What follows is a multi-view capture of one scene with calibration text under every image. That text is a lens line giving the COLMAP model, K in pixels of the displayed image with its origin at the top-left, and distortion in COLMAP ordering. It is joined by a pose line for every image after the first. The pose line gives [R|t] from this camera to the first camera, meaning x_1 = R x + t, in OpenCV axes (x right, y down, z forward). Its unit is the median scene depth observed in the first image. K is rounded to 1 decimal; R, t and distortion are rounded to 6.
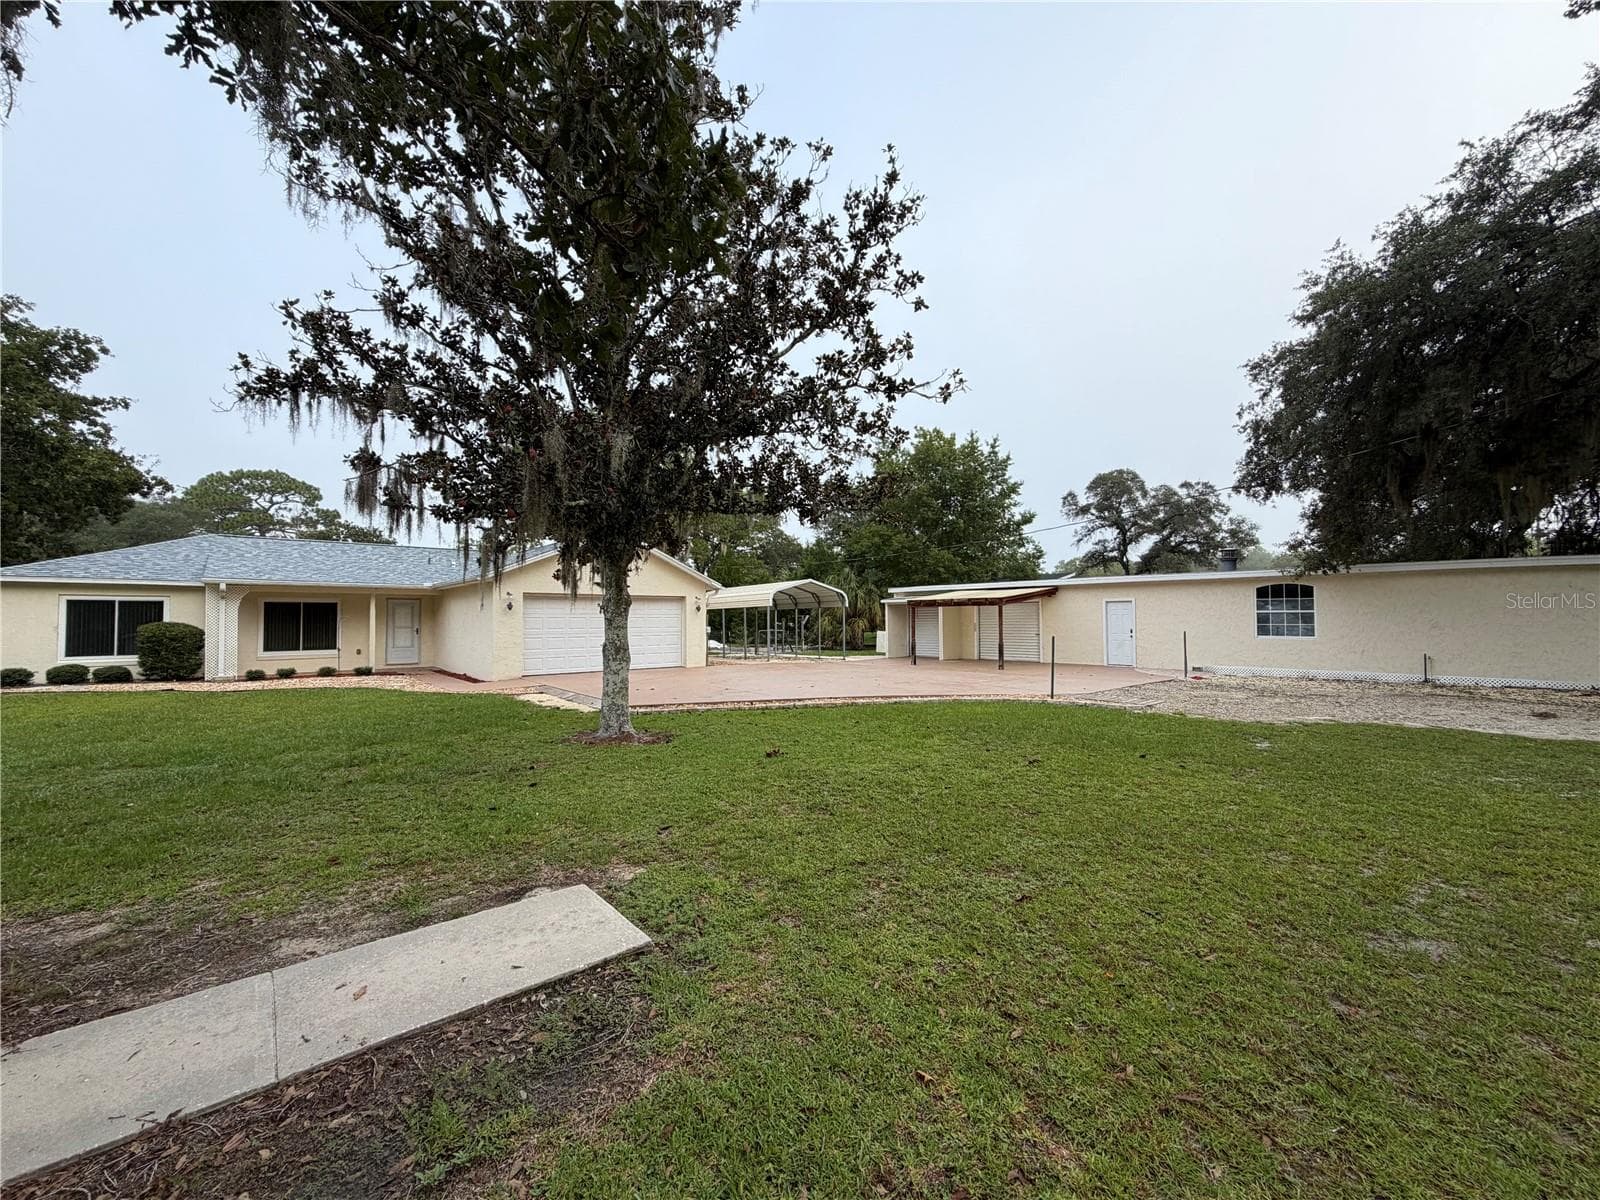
lens RADIAL K [[641.6, 0, 793.2], [0, 641.6, 605.1], [0, 0, 1]] dist [0.000907, 0.000293]
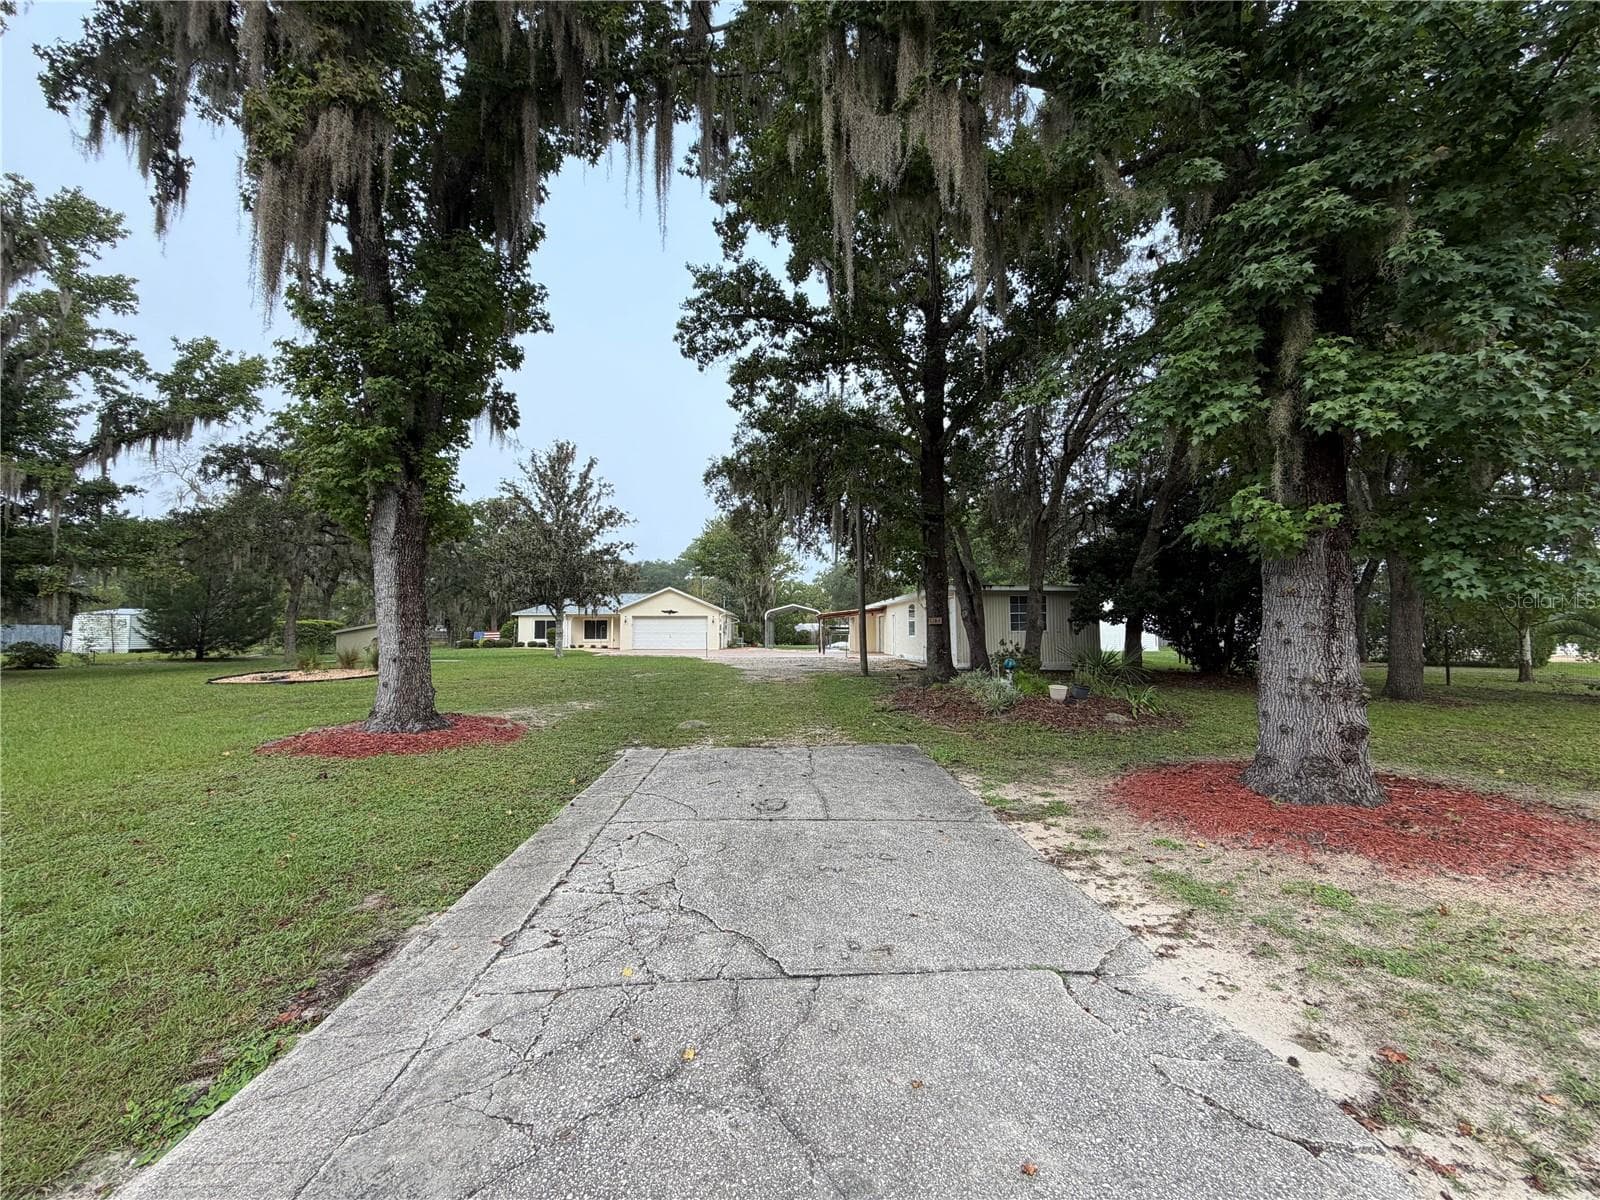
lens RADIAL K [[641.6, 0, 798.2], [0, 641.6, 590.3], [0, 0, 1]] dist [0.000907, 0.000293]
pose [[0.758629, -0.039488, -0.650325, 1.666721], [0.010254, 0.998762, -0.048683, 0.010325], [0.651442, 0.030264, 0.758095, -0.467029]]
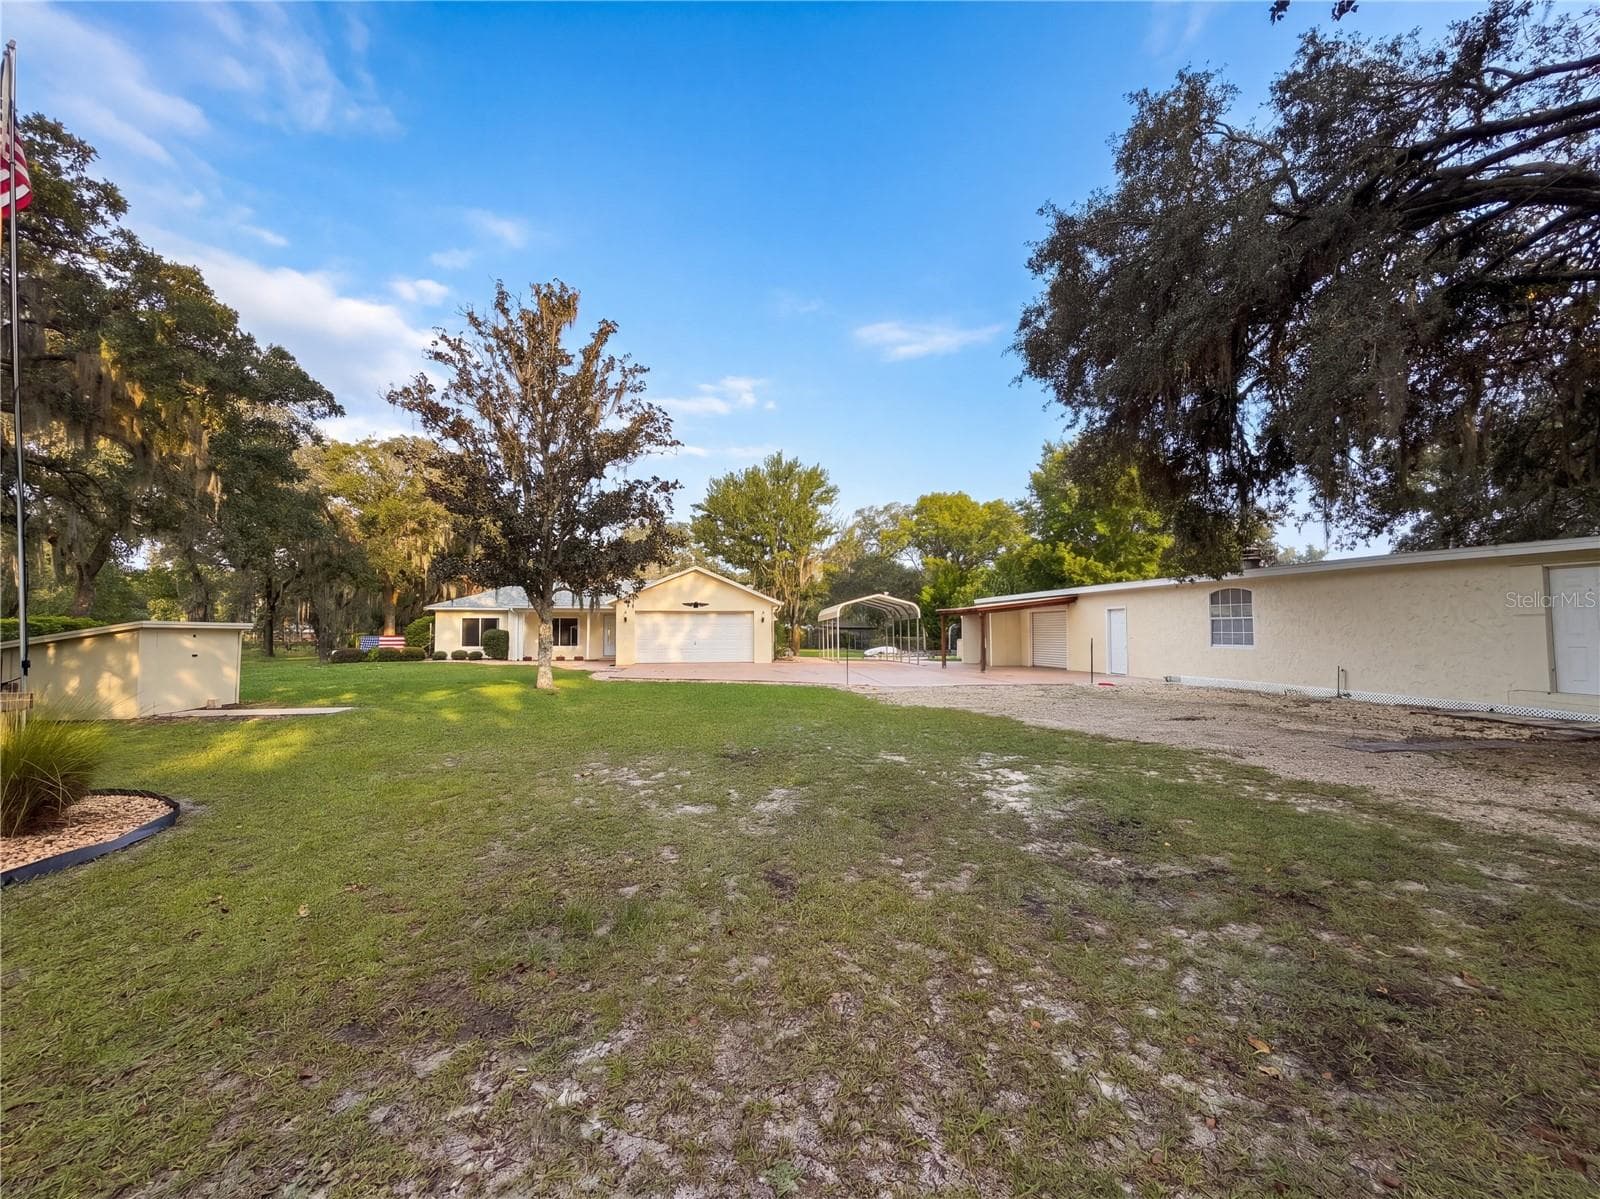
lens RADIAL K [[641.6, 0, 796.4], [0, 641.6, 588.7], [0, 0, 1]] dist [0.000907, 0.000293]
pose [[0.843842, -0.033905, -0.535520, 0.751318], [0.011247, 0.998900, -0.045520, 0.003486], [0.536474, 0.032389, 0.843295, -0.121153]]
